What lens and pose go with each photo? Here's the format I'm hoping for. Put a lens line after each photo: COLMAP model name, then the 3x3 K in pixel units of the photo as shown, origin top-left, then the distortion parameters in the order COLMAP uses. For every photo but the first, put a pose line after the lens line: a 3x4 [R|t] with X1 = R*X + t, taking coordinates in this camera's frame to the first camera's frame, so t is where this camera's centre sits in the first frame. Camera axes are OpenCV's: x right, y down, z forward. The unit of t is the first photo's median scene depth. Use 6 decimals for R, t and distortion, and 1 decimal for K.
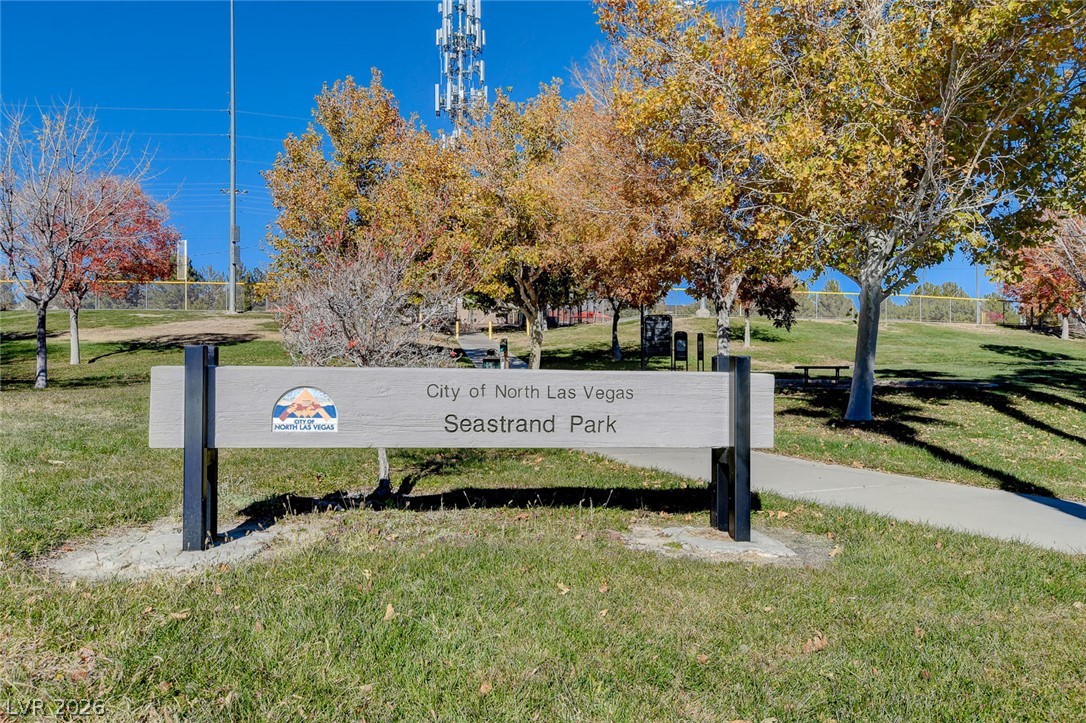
lens RADIAL K [[844.5, 0, 543.0], [0, 844.5, 361.5], [0, 0, 1]] dist [0.000473, 0.000000]
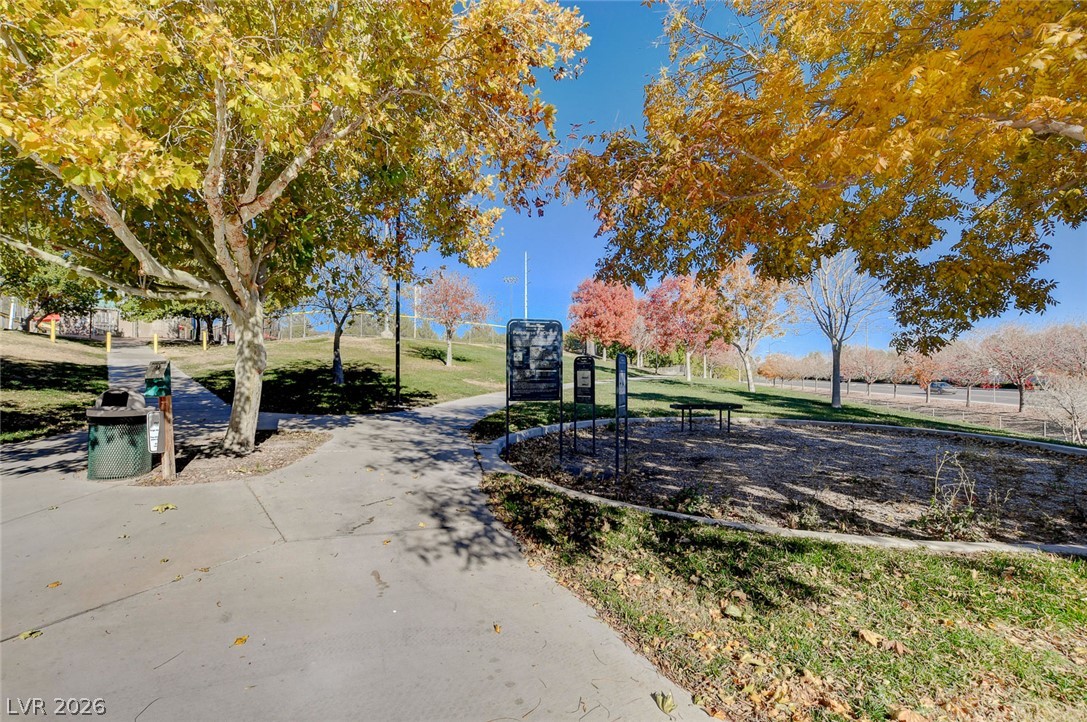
lens RADIAL K [[488.1, 0, 543.5], [0, 488.1, 361.0], [0, 0, 1]] dist [-0.045259, -0.000092]
pose [[0.819301, 0.013125, 0.573213, -0.026494], [-0.004102, 0.999847, -0.017031, -0.023475], [-0.573349, 0.011602, 0.819229, 0.711354]]
